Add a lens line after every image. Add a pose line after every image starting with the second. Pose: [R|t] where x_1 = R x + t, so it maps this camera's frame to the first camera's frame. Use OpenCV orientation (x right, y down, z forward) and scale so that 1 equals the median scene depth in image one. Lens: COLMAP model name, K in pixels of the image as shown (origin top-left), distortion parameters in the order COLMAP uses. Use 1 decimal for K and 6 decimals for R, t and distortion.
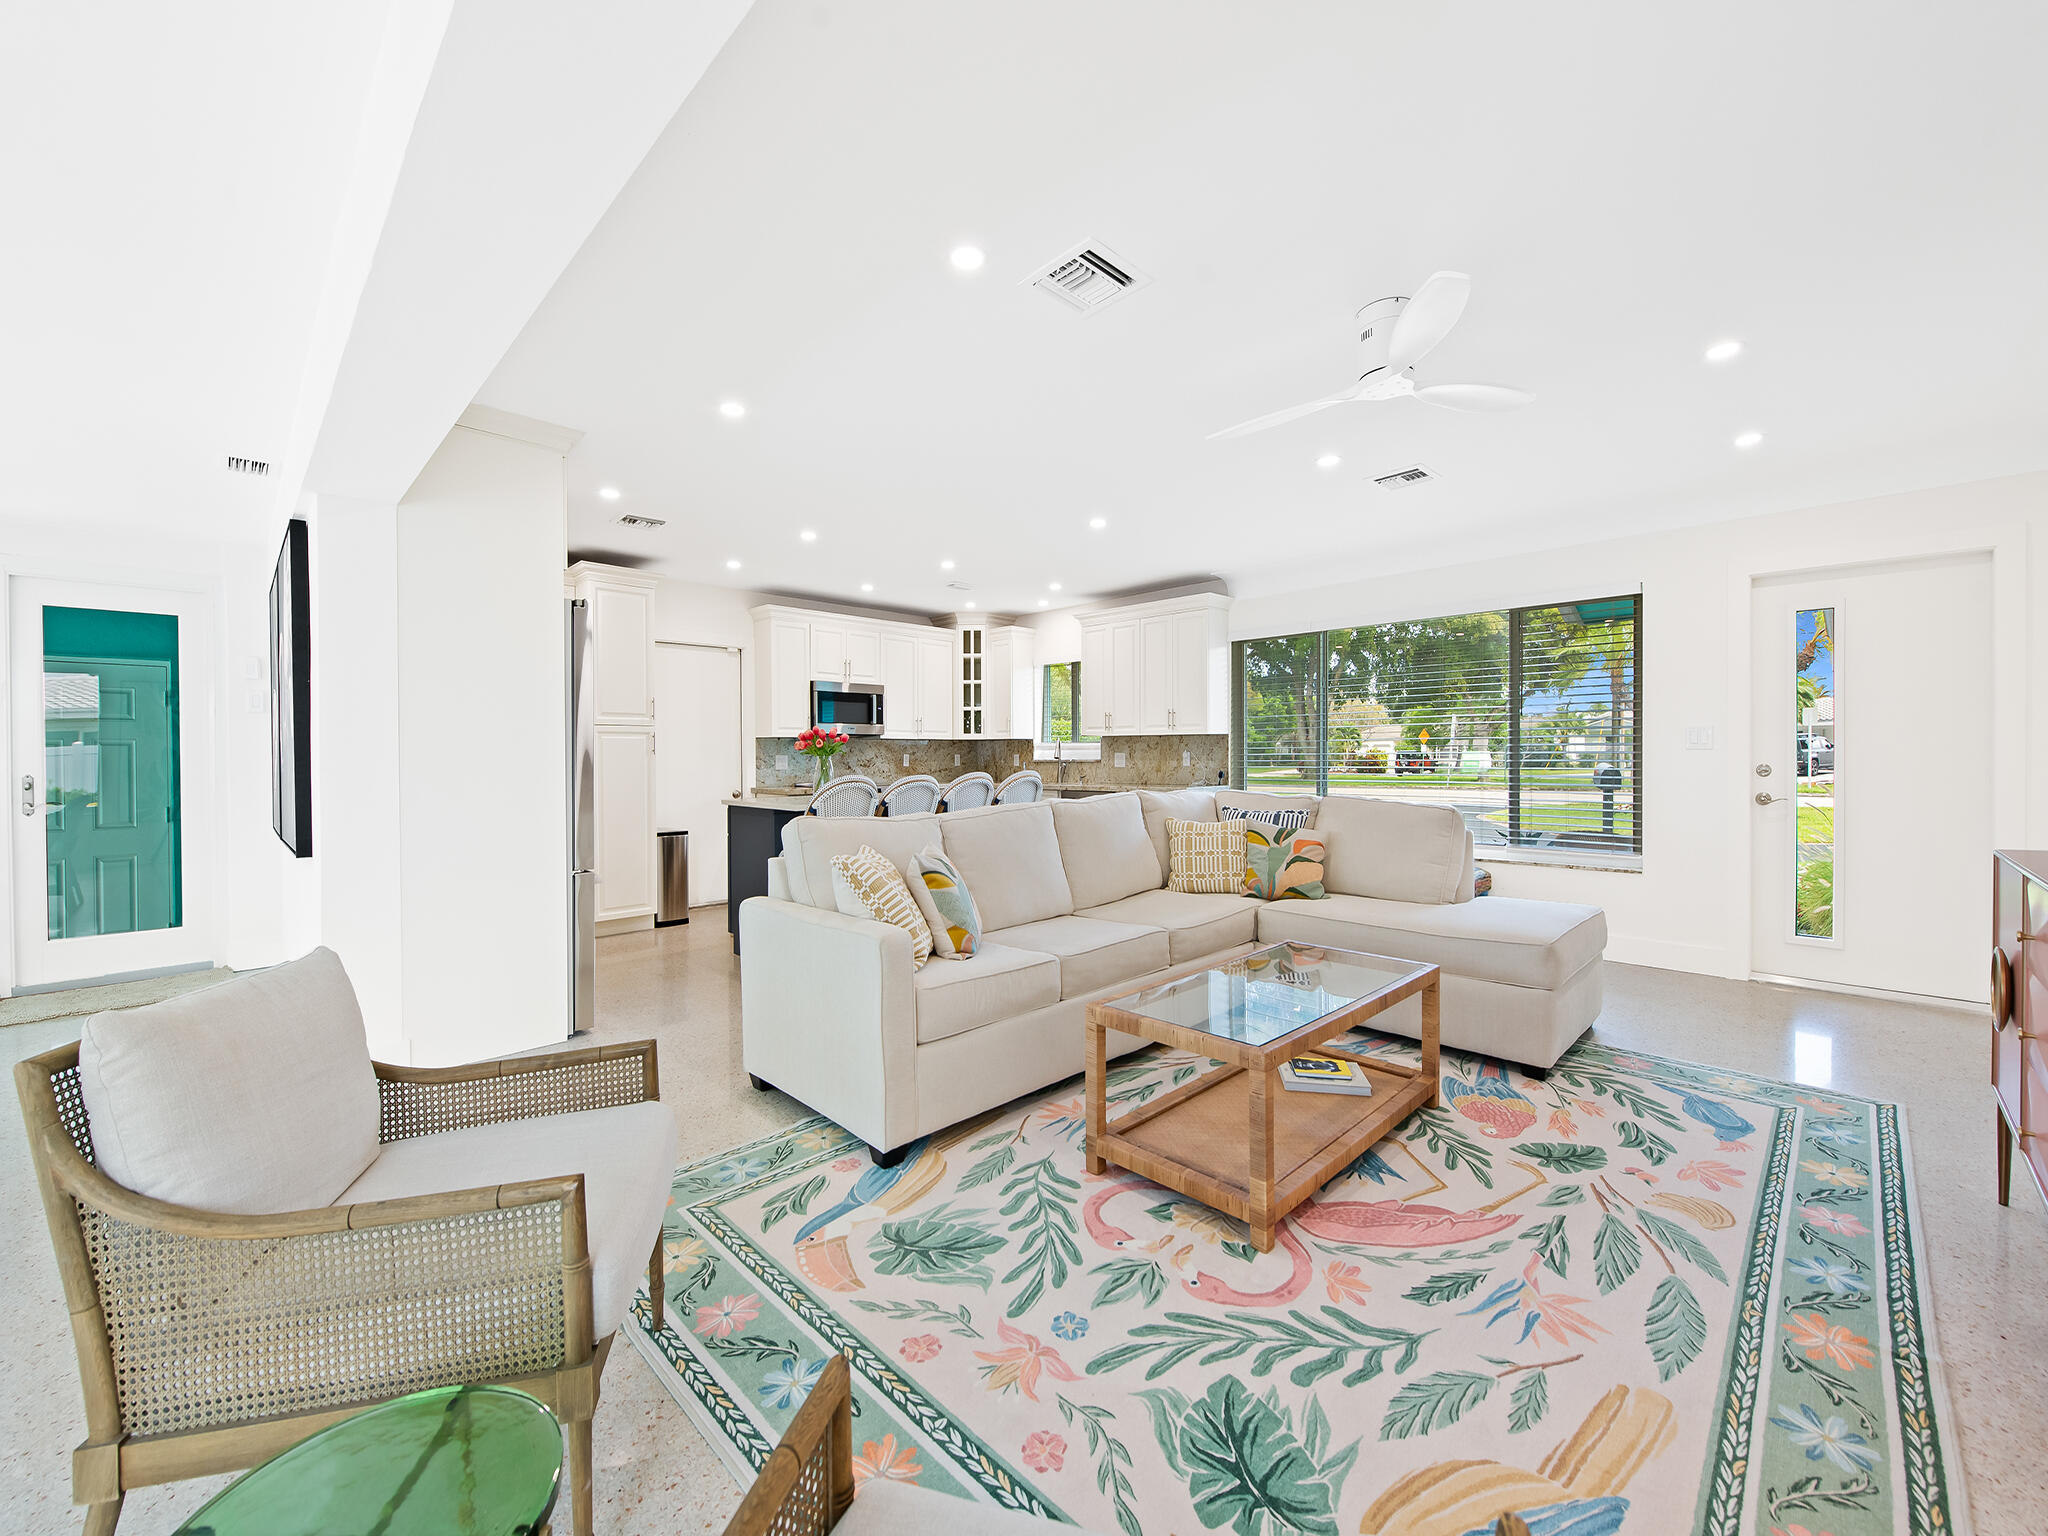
lens RADIAL K [[811.4, 0, 1016.3], [0, 811.4, 765.7], [0, 0, 1]] dist [-0.000763, -0.000533]
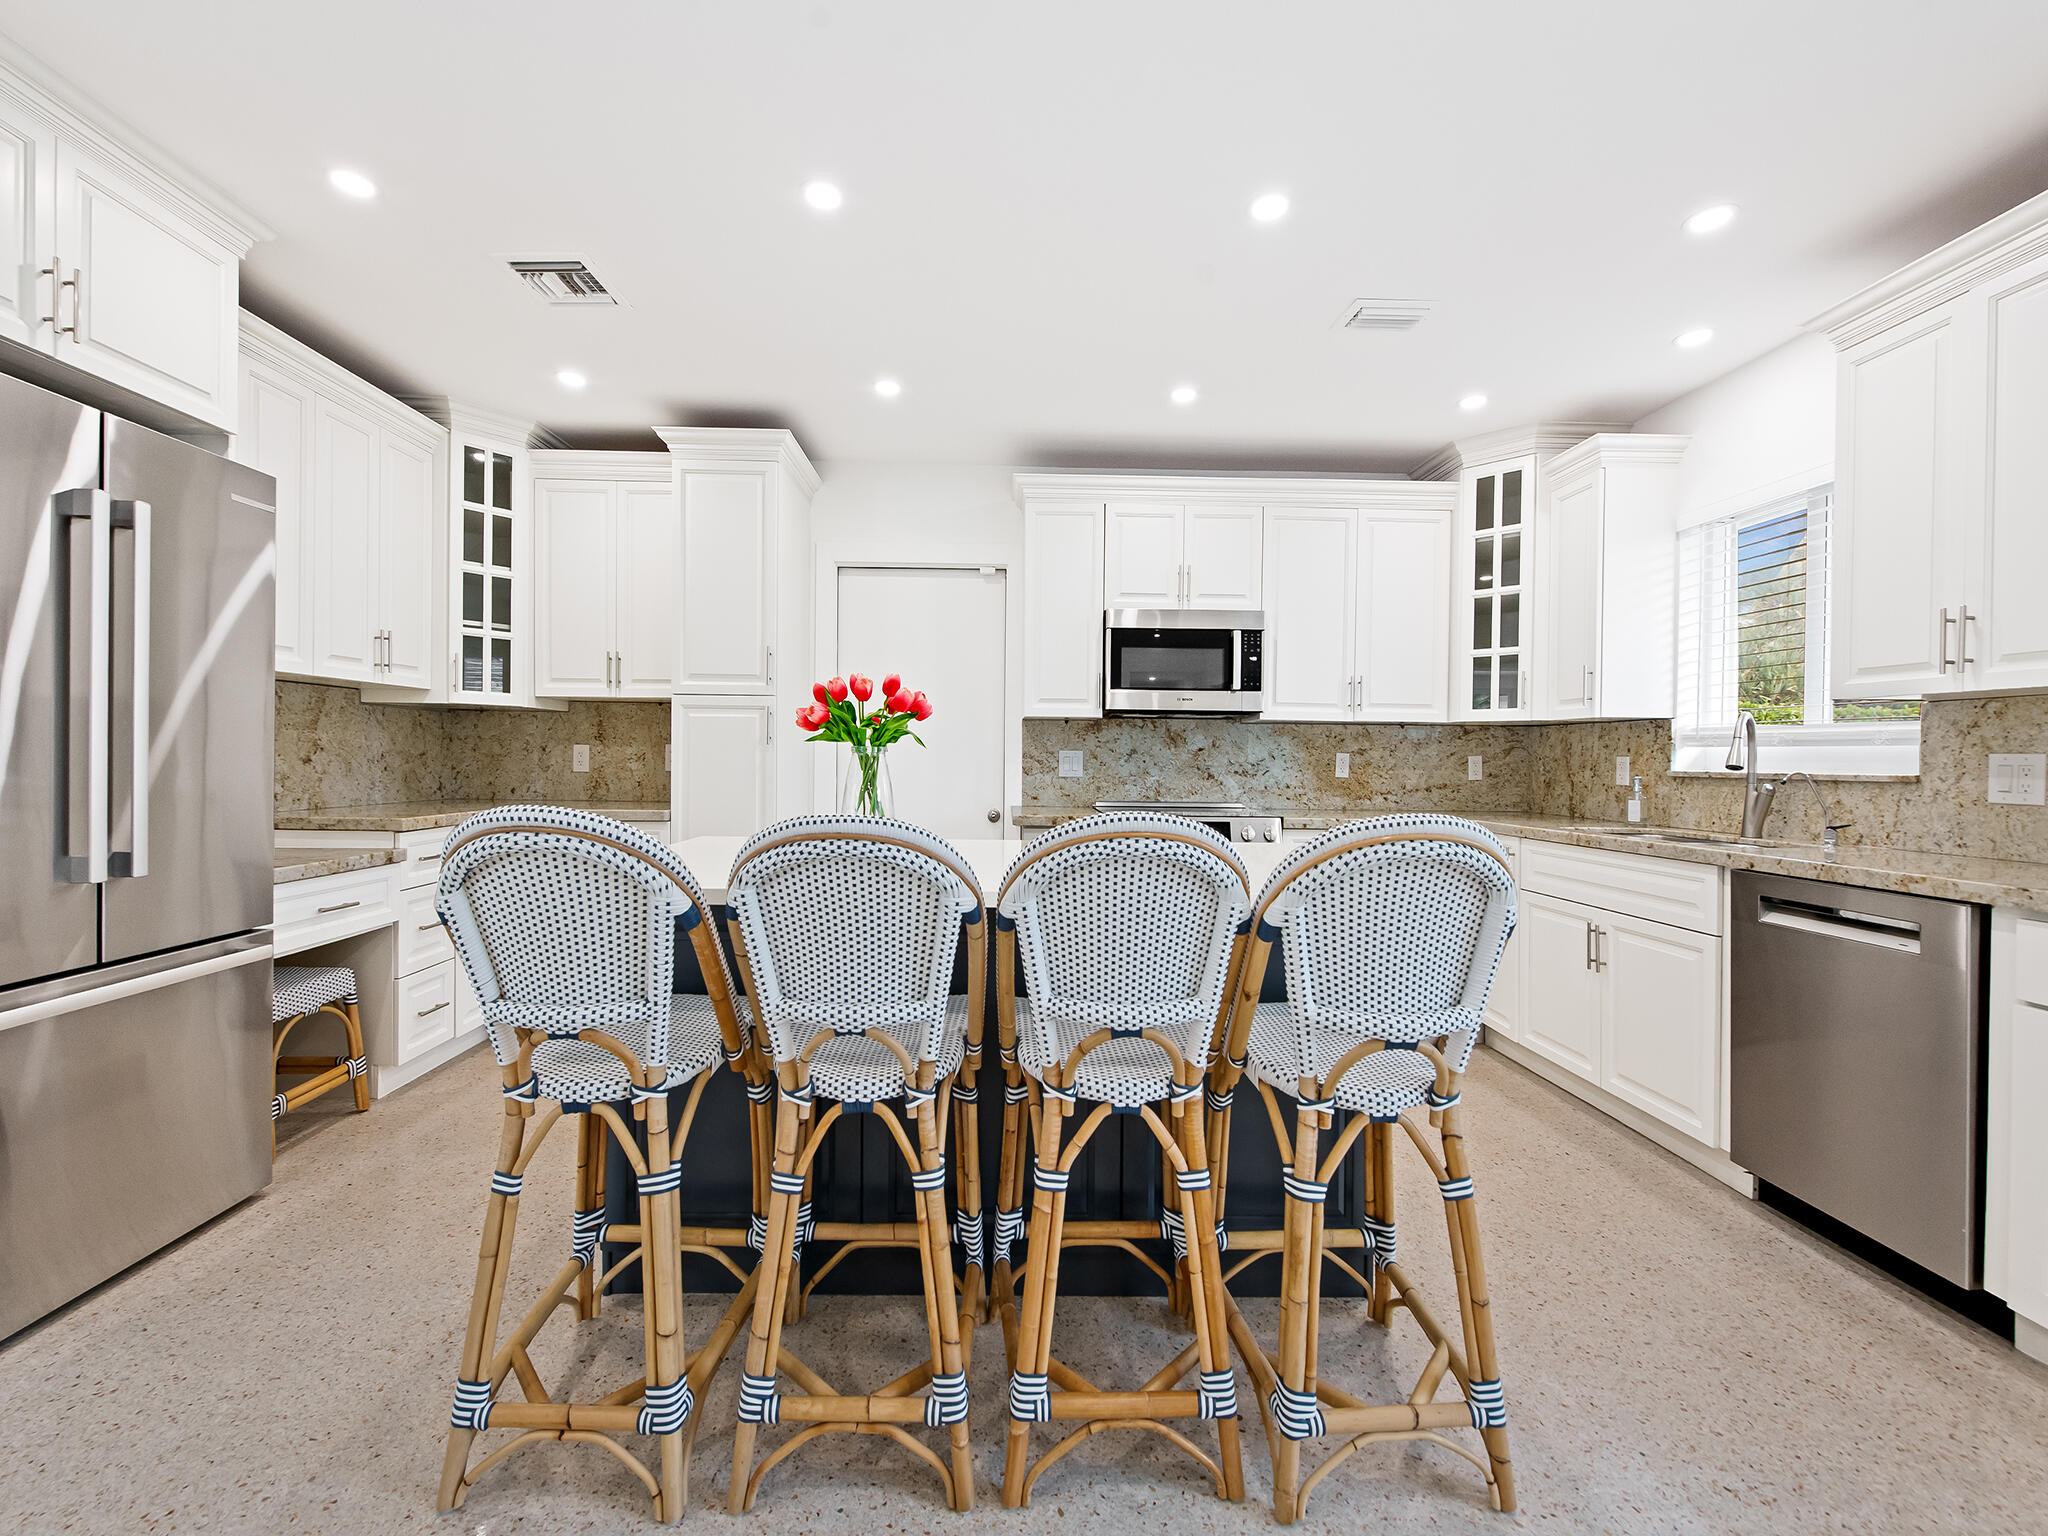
lens RADIAL K [[811.4, 0, 1016.3], [0, 811.4, 765.7], [0, 0, 1]] dist [-0.000763, -0.000533]
pose [[0.727295, 0.022466, -0.685957, 0.173751], [-0.025555, 0.999657, 0.005645, -0.011863], [0.685849, 0.013424, 0.727620, 1.427530]]
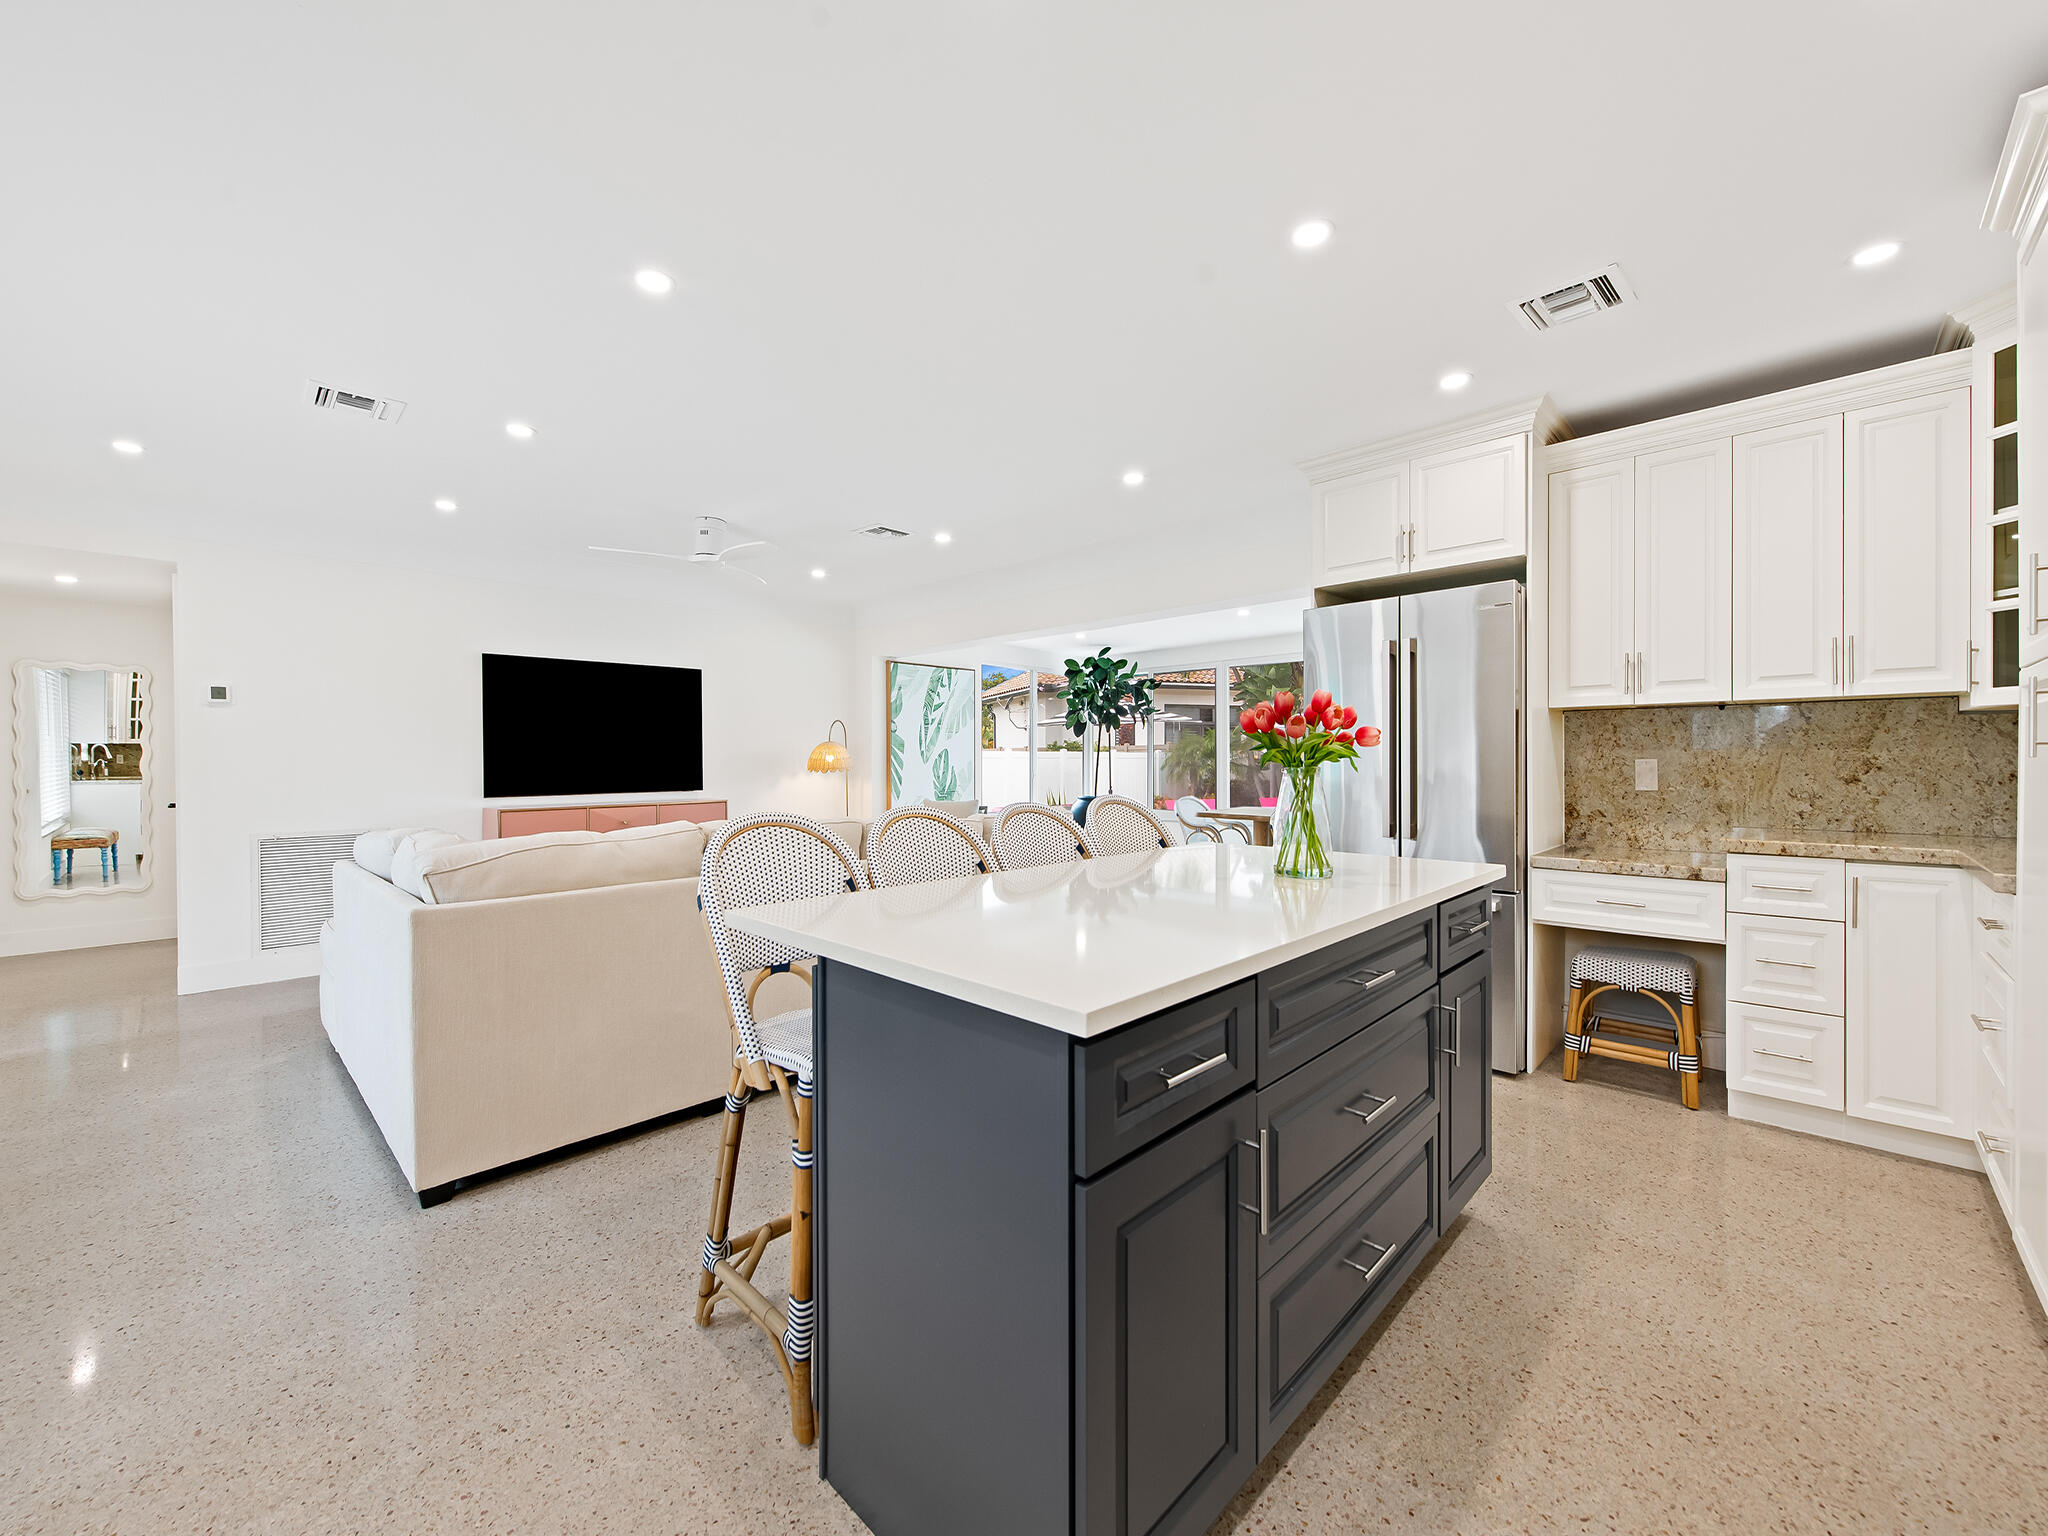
lens RADIAL K [[811.4, 0, 1016.3], [0, 811.4, 765.7], [0, 0, 1]] dist [-0.000763, -0.000533]
pose [[-0.999721, 0.010992, -0.020887, -0.171722], [0.010567, 0.999737, 0.020356, -0.040422], [0.021105, 0.020130, -0.999575, 2.603733]]
